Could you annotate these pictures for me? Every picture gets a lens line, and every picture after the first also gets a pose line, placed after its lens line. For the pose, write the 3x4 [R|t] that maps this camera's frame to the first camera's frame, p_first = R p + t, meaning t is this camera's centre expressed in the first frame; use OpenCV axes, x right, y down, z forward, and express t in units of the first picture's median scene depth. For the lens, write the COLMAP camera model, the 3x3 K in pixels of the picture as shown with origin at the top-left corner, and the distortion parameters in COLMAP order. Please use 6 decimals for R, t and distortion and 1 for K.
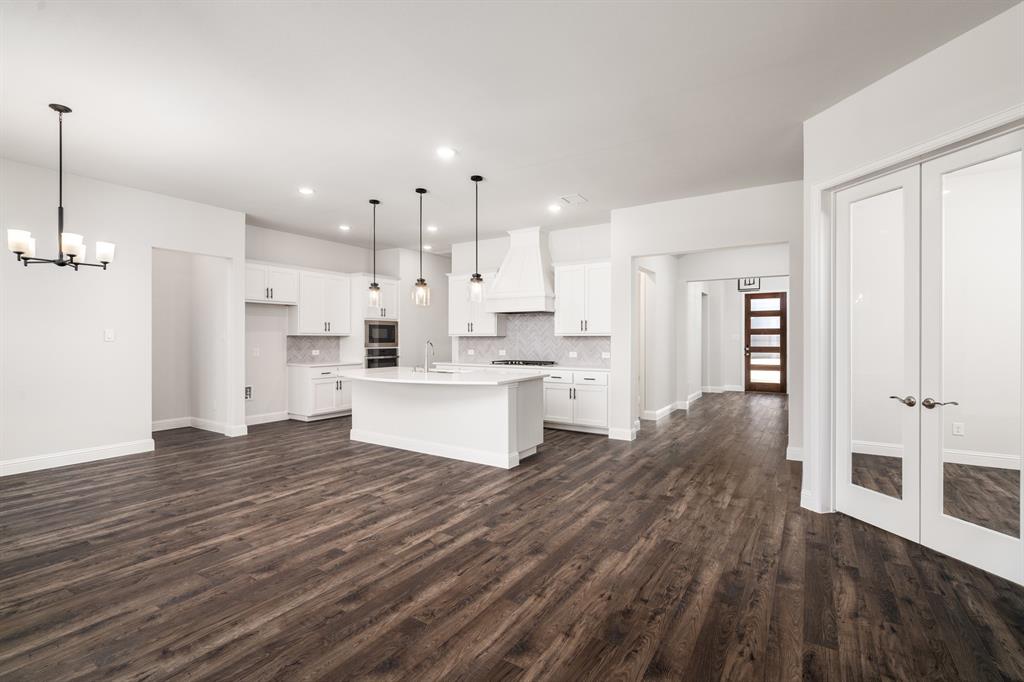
lens RADIAL K [[461.8, 0, 516.1], [0, 461.8, 338.7], [0, 0, 1]] dist [-0.001001, 0.000451]
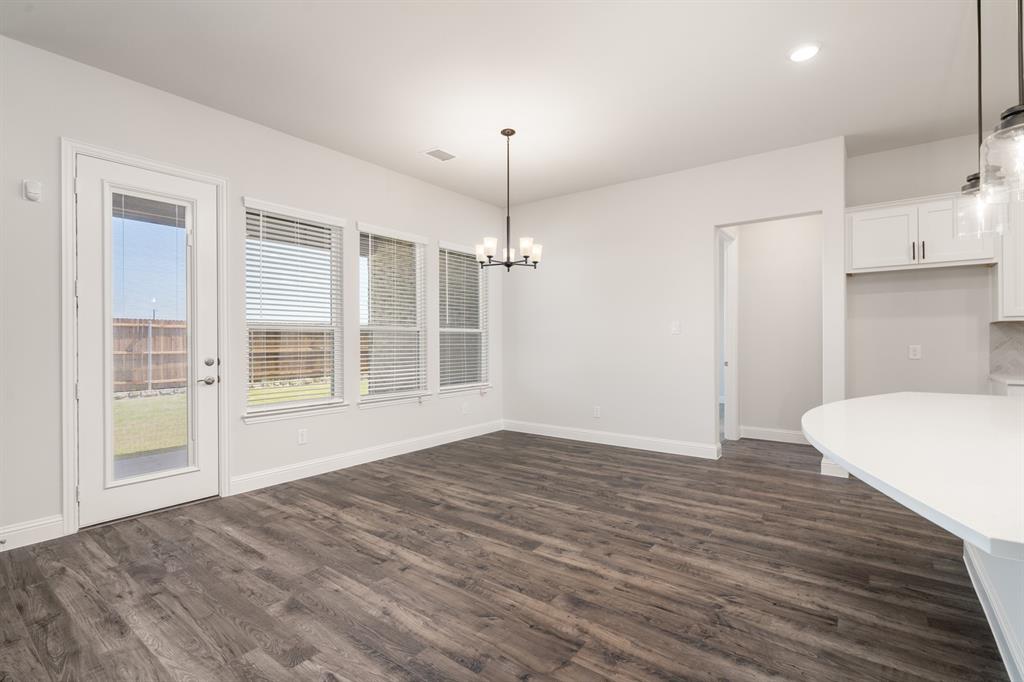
lens RADIAL K [[475.1, 0, 511.3], [0, 475.1, 320.3], [0, 0, 1]] dist [0.000240, 0.000242]
pose [[-0.084174, -0.045647, -0.995405, 0.148504], [0.002291, 0.998939, -0.046003, 0.032011], [0.996448, -0.006153, -0.083980, 0.852551]]
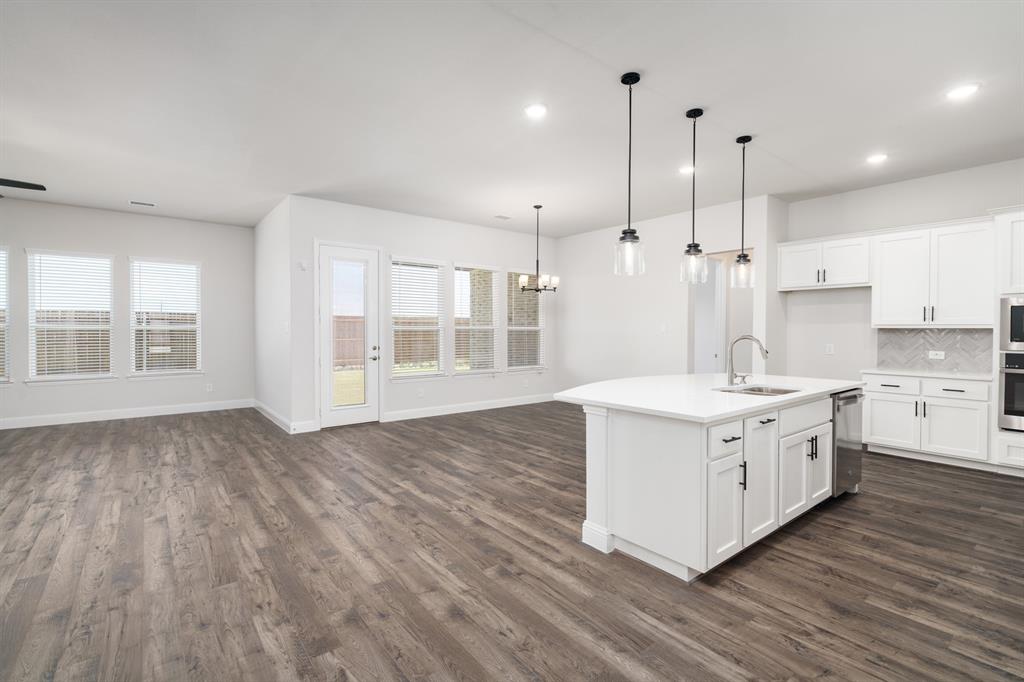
lens RADIAL K [[463.8, 0, 512.4], [0, 463.8, 338.2], [0, 0, 1]] dist [-0.002092, 0.000550]
pose [[-0.324984, 0.013917, -0.945617, 0.628465], [-0.005287, 0.999849, 0.016533, -0.000646], [0.945705, 0.010372, -0.324861, 1.166996]]
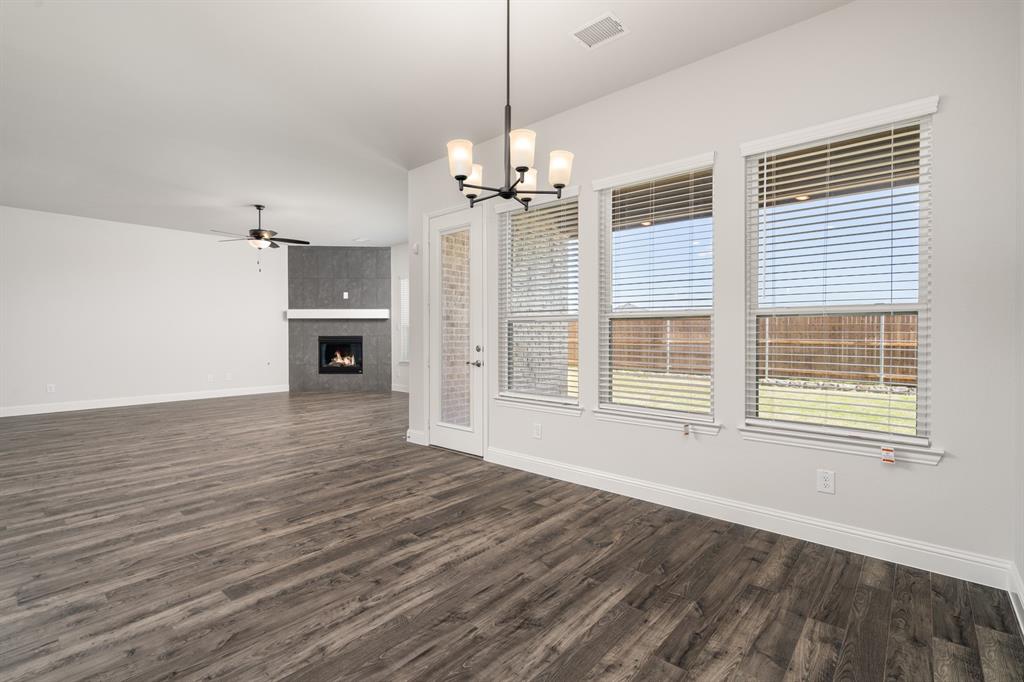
lens RADIAL K [[463.8, 0, 512.4], [0, 463.8, 338.2], [0, 0, 1]] dist [-0.002092, 0.000550]
pose [[-0.989020, -0.003836, 0.147729, -0.837445], [-0.002243, 0.999938, 0.010946, 0.023692], [-0.147762, 0.010494, -0.988967, 1.259992]]
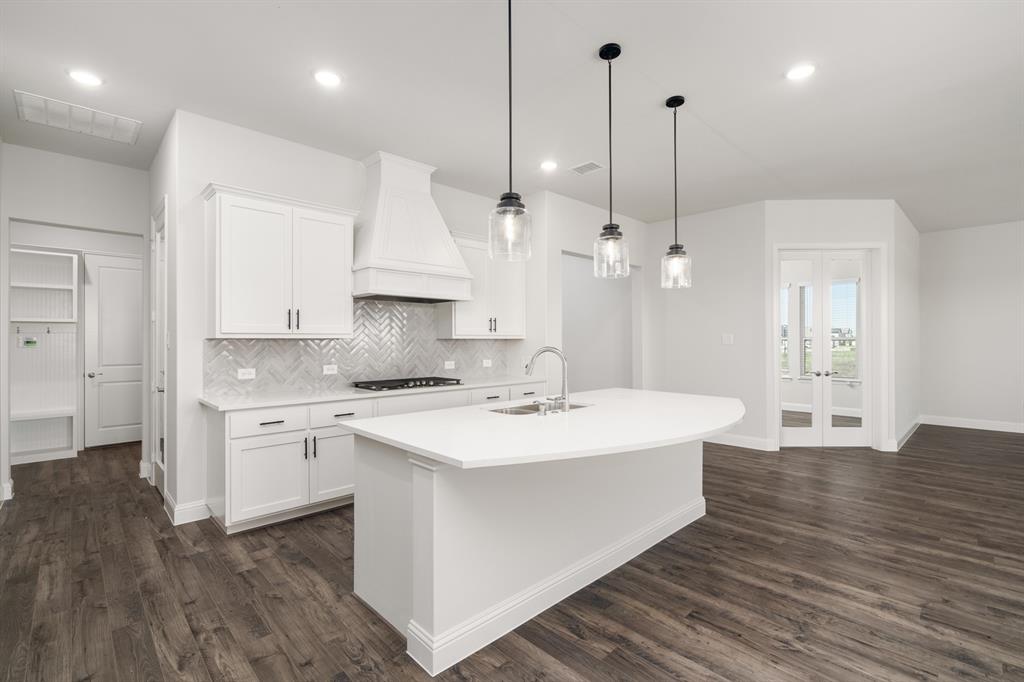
lens RADIAL K [[463.8, 0, 512.4], [0, 463.8, 338.2], [0, 0, 1]] dist [-0.002092, 0.000550]
pose [[0.234950, 0.006296, 0.971987, -0.867984], [0.004647, 0.999960, -0.007601, -0.000978], [-0.971996, 0.006303, 0.234912, 1.184322]]
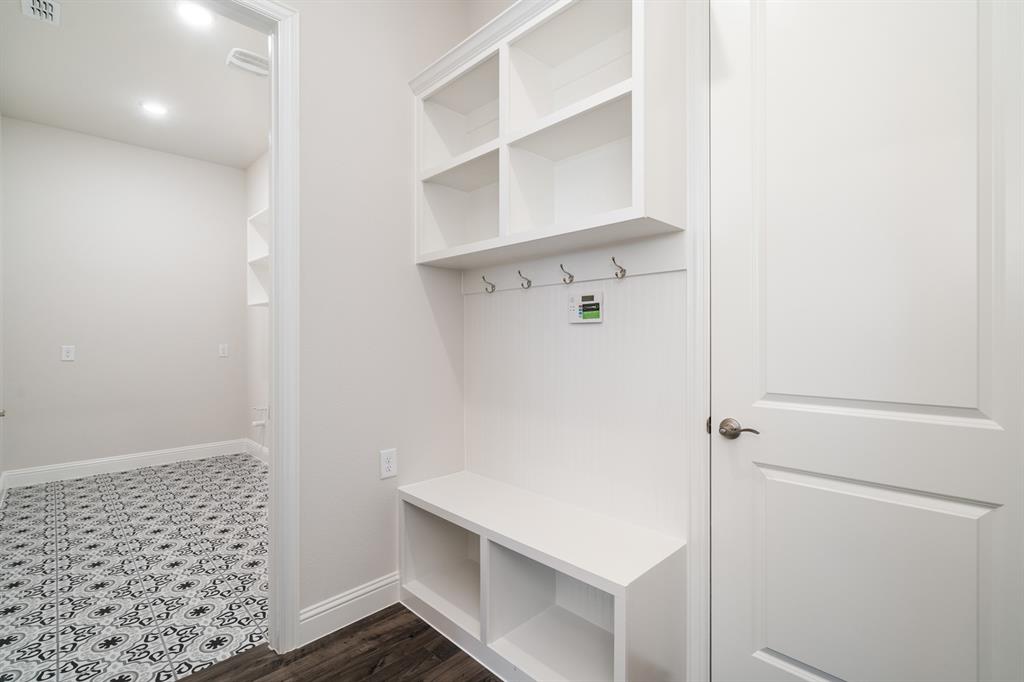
lens RADIAL K [[463.8, 0, 512.4], [0, 463.8, 338.2], [0, 0, 1]] dist [-0.002092, 0.000550]
pose [[0.976605, -0.001053, -0.215038, 0.043383], [0.001135, 0.999999, 0.000259, 0.022449], [0.215038, -0.000497, 0.976606, 2.286919]]
